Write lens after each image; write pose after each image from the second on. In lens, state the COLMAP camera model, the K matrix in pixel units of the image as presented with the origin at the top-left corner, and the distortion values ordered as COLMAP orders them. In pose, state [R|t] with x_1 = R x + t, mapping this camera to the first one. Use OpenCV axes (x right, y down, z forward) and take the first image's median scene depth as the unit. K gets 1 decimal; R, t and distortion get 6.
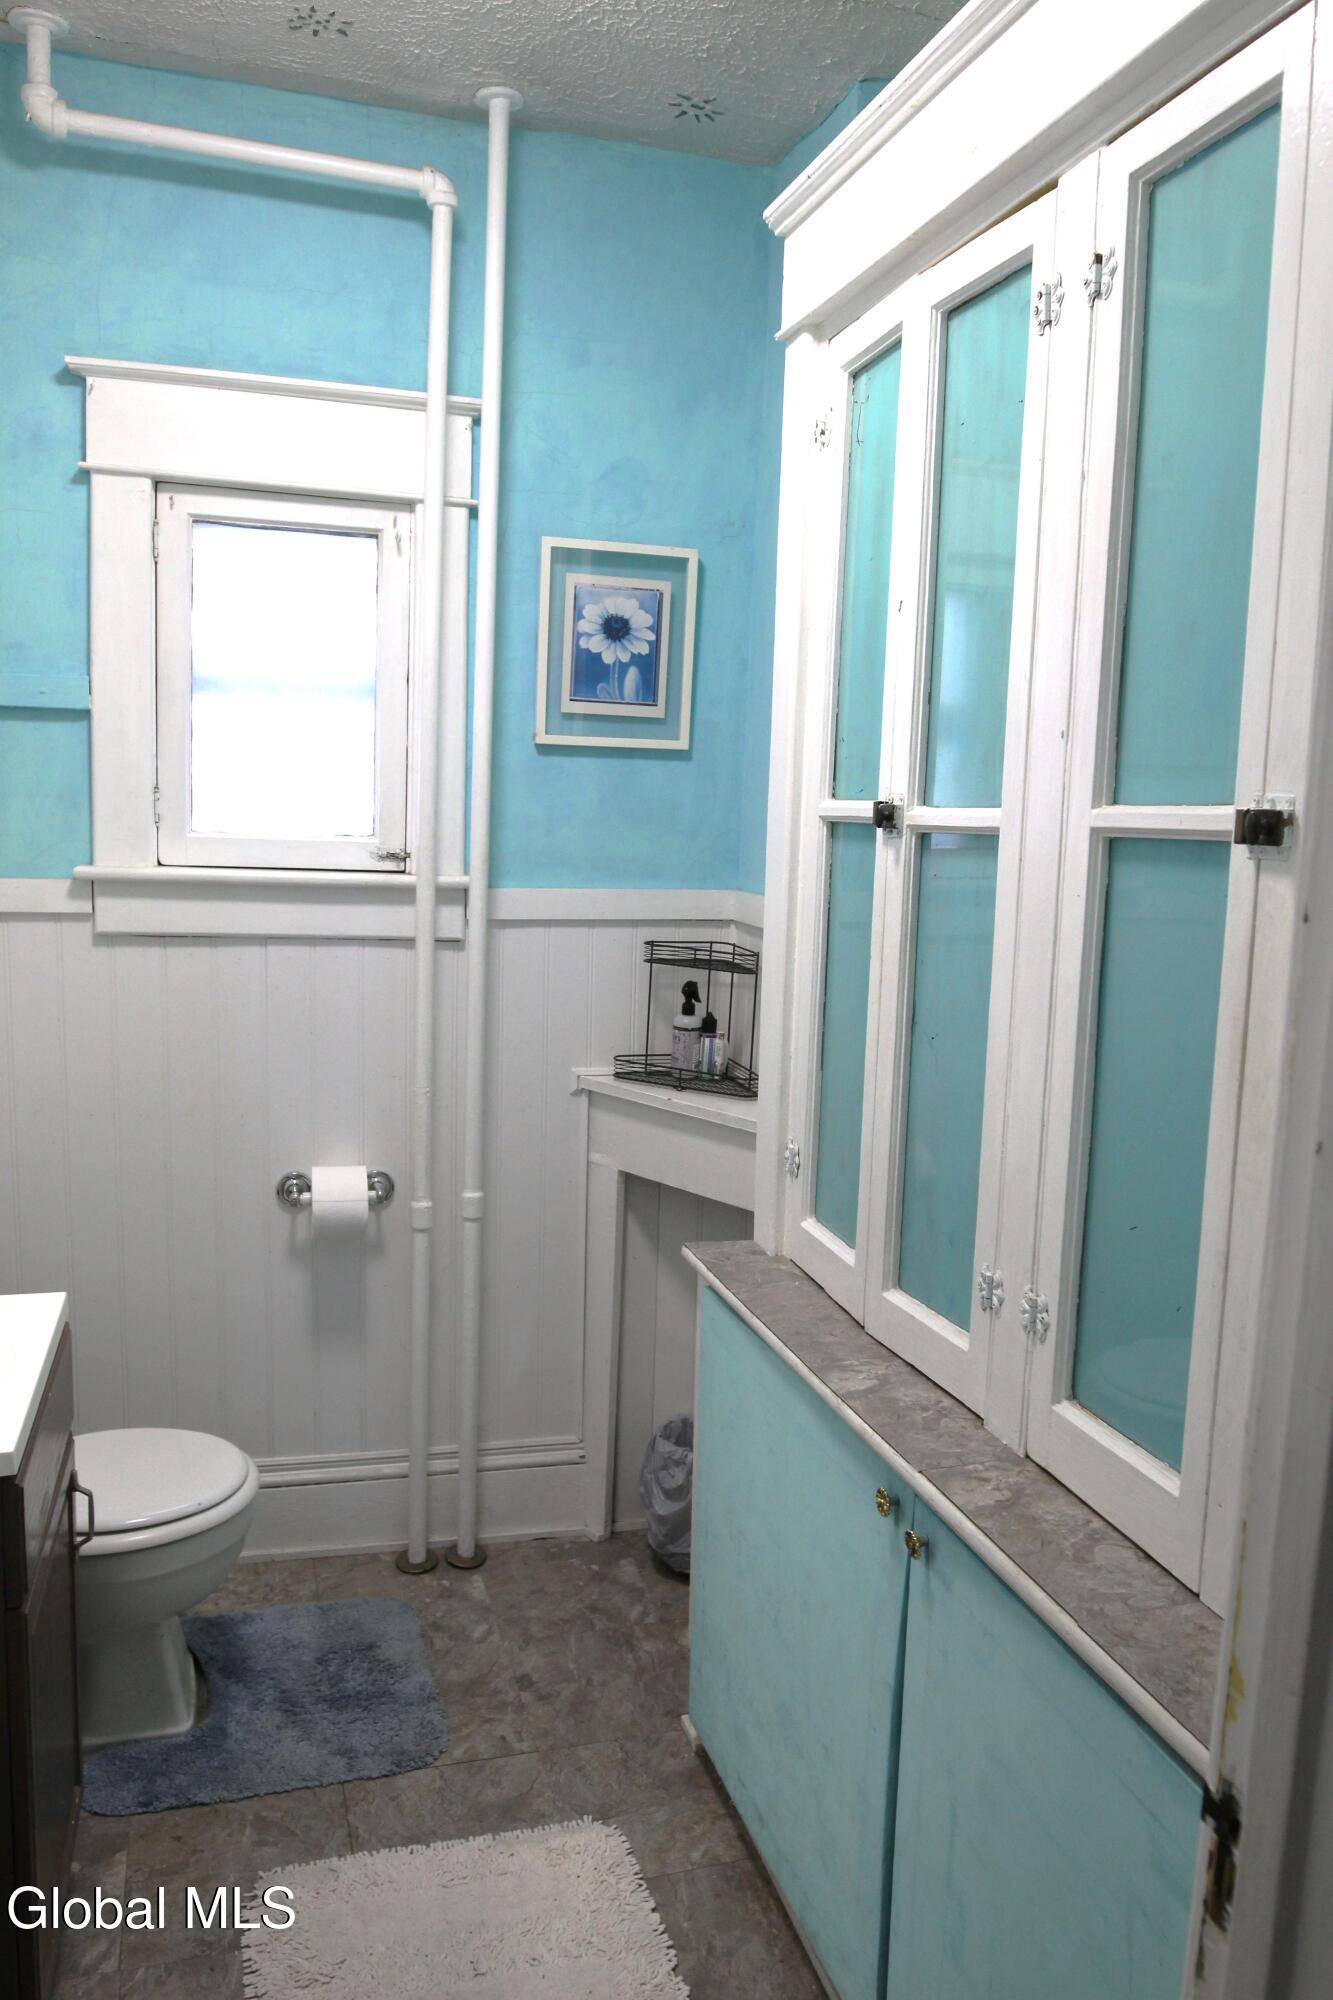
lens RADIAL K [[1453.7, 0, 666.5], [0, 1453.7, 1000.0], [0, 0, 1]] dist [-0.029125, -0.004432]
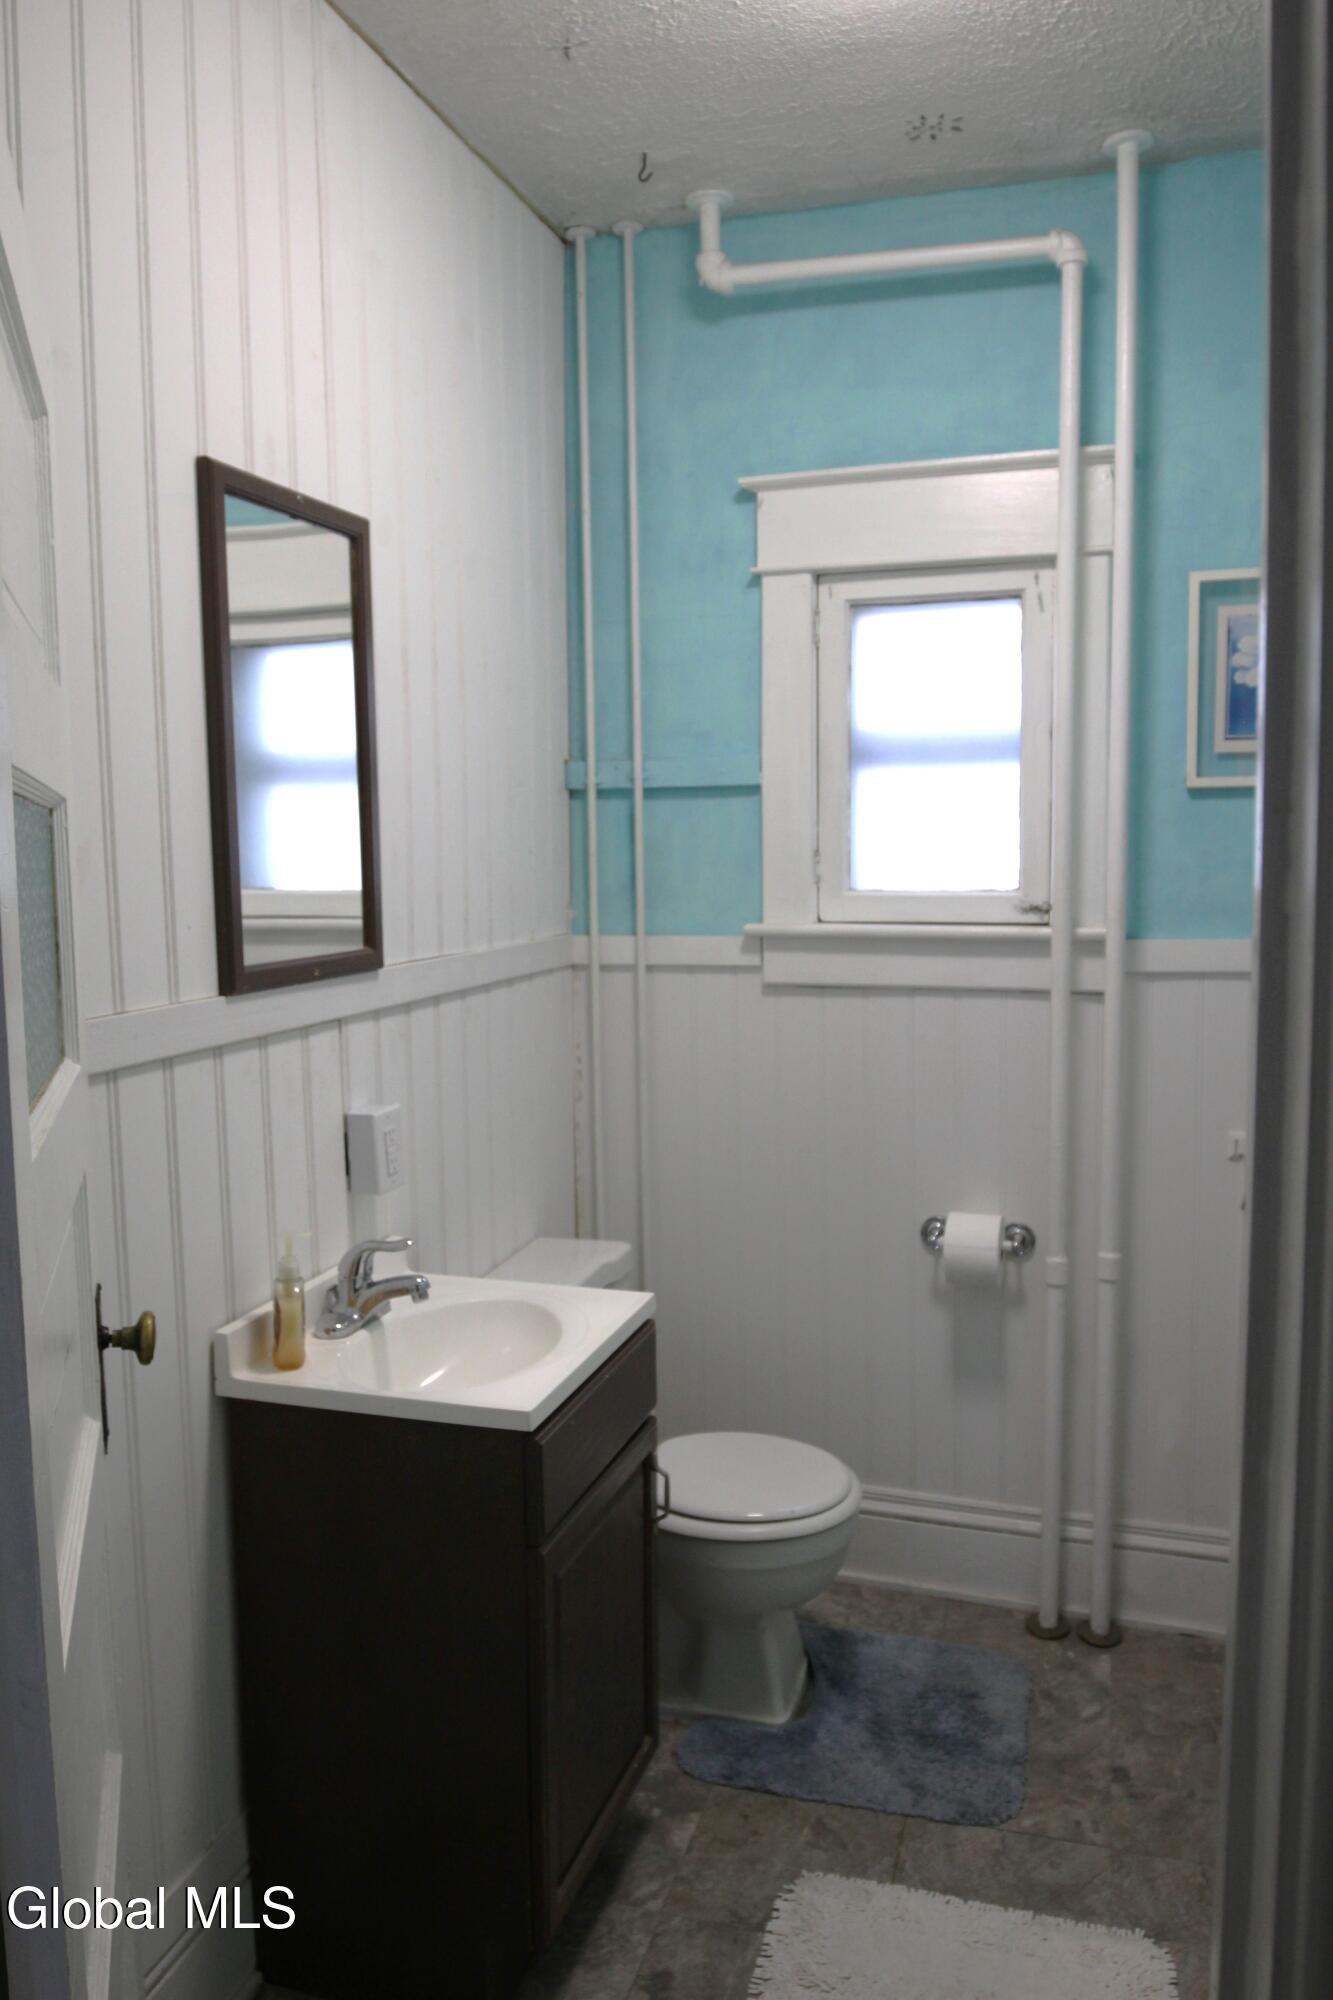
lens RADIAL K [[1446.8, 0, 666.5], [0, 1446.8, 1000.0], [0, 0, 1]] dist [-0.030785, -0.005063]
pose [[0.831353, 0.008449, -0.555680, 0.163342], [-0.032512, 0.998911, -0.033453, 0.006067], [0.554793, 0.045878, 0.830723, 0.032856]]
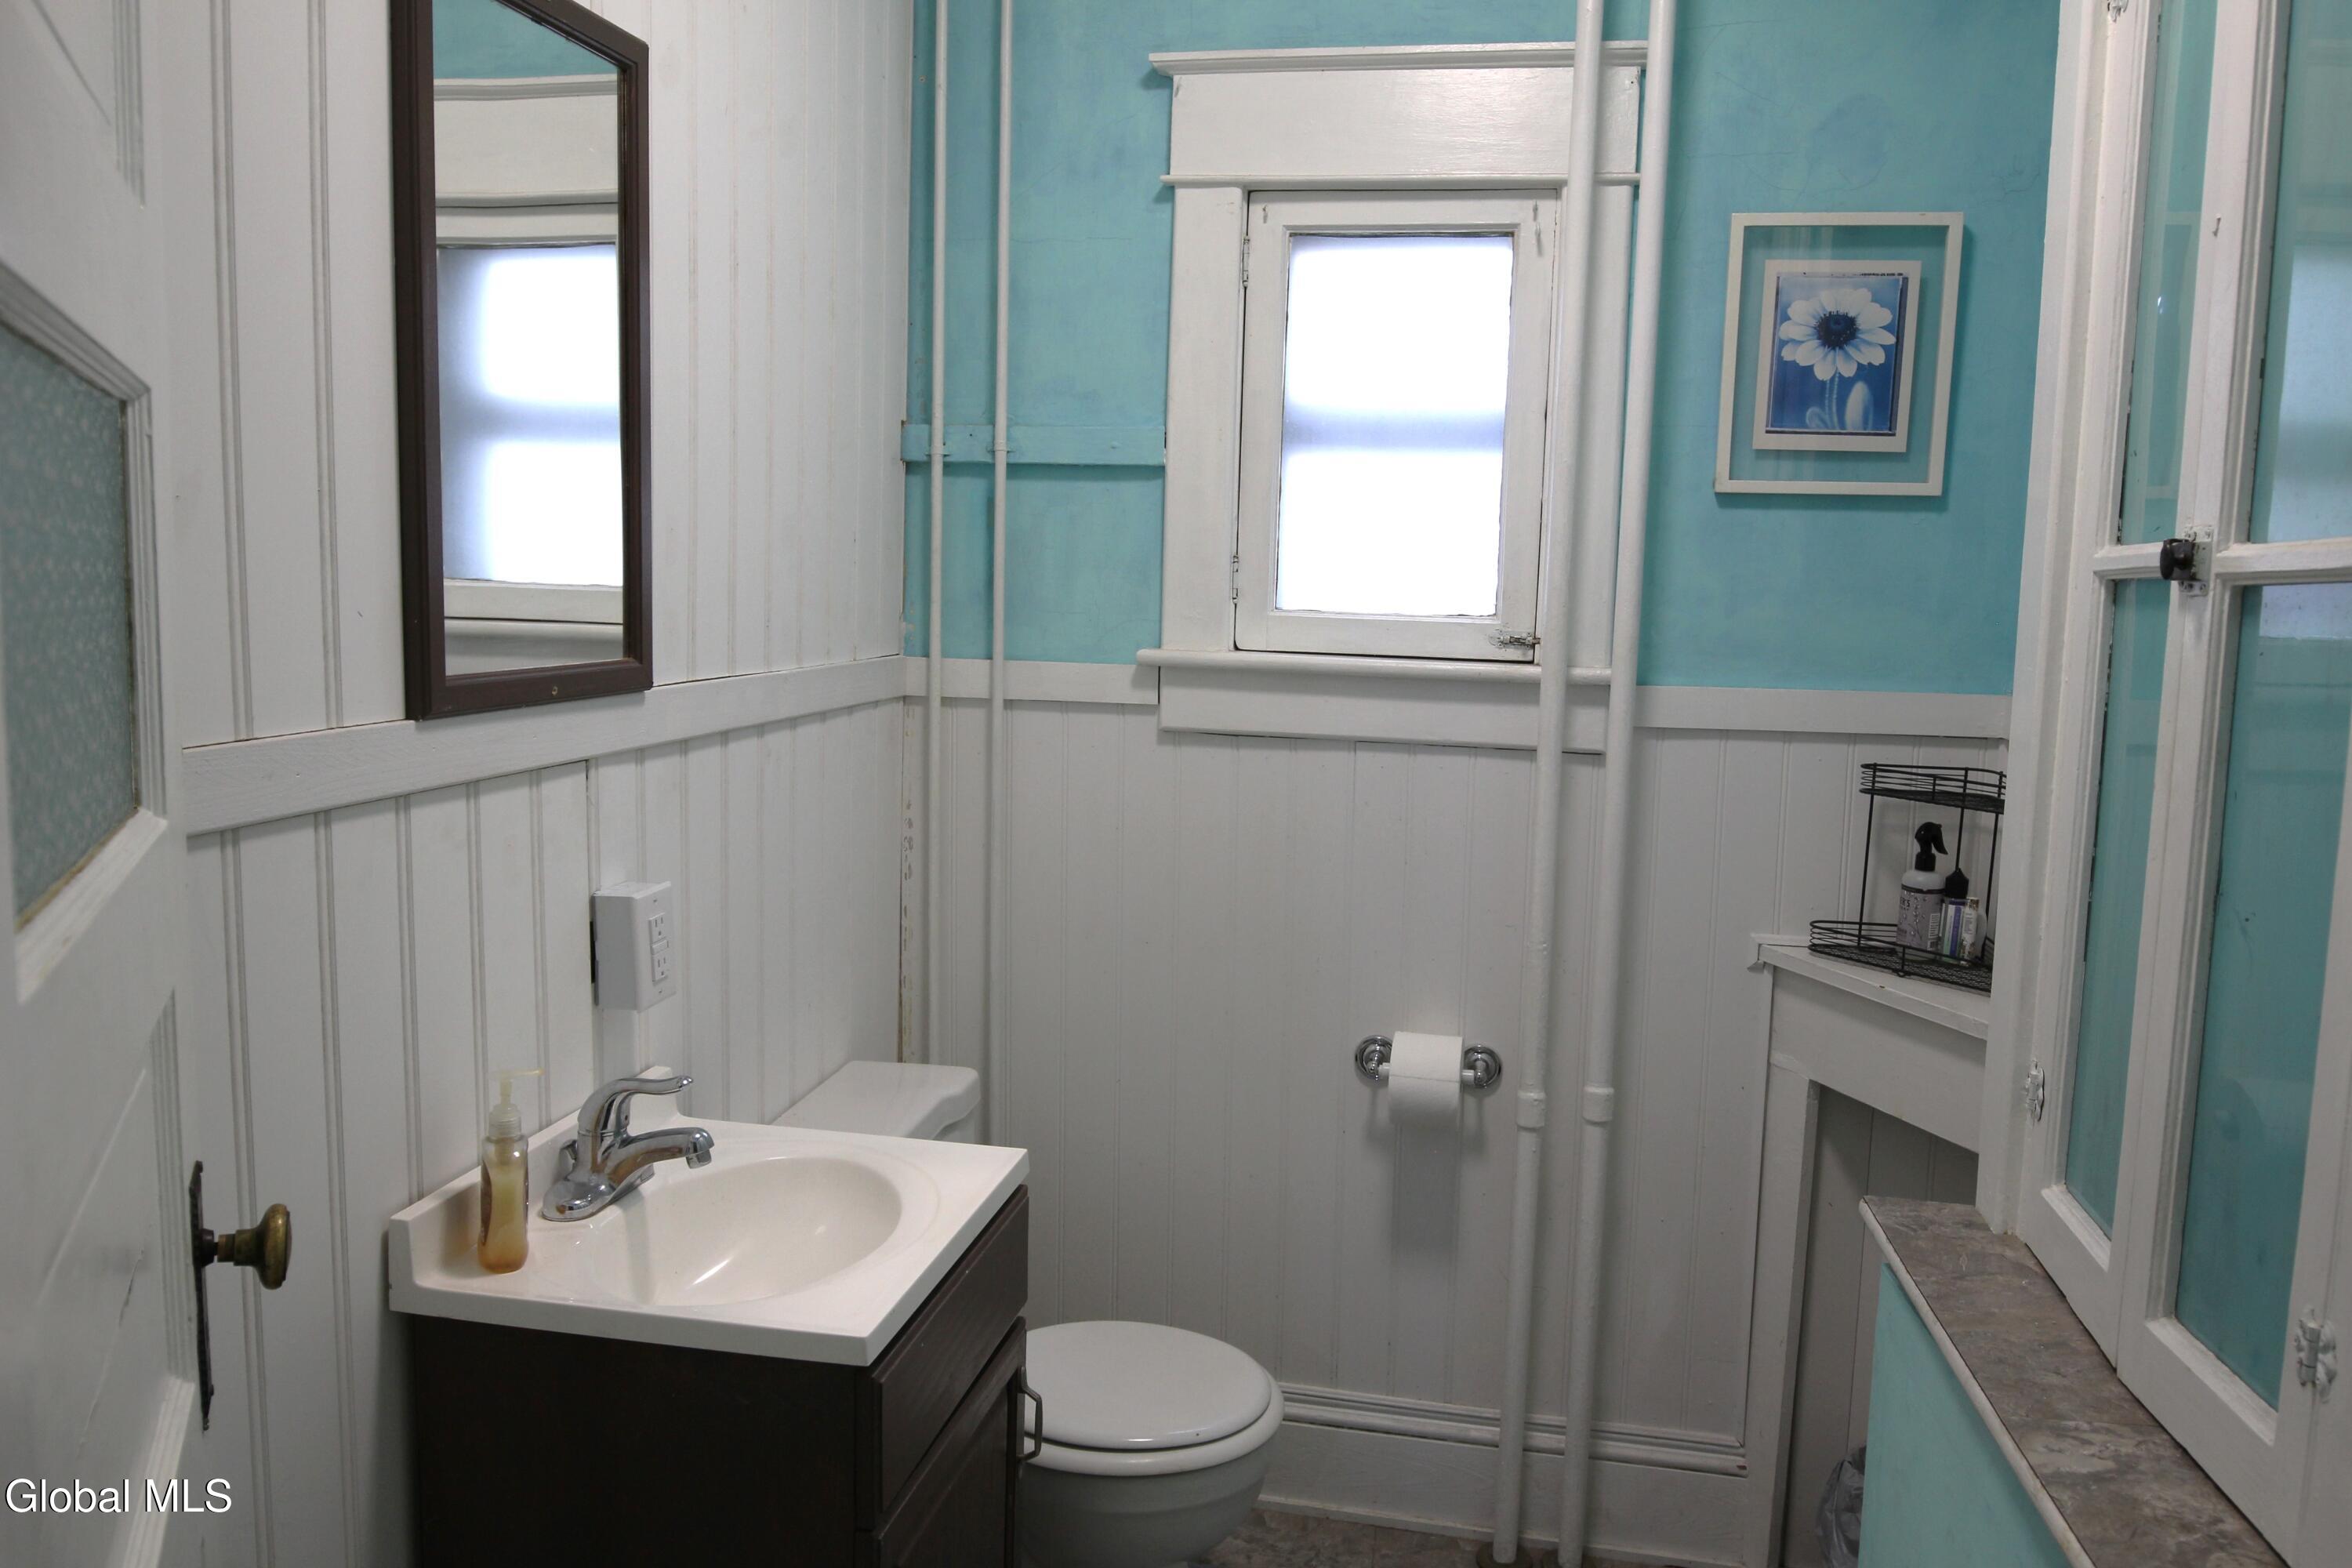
lens RADIAL K [[1711.8, 0, 1192.1], [0, 1711.8, 787.7], [0, 0, 1]] dist [-0.028857, -0.005478]
pose [[0.894324, 0.041414, -0.445498, 0.070065], [-0.055684, 0.998268, -0.018985, 0.006264], [0.443940, 0.041786, 0.895081, 0.113108]]
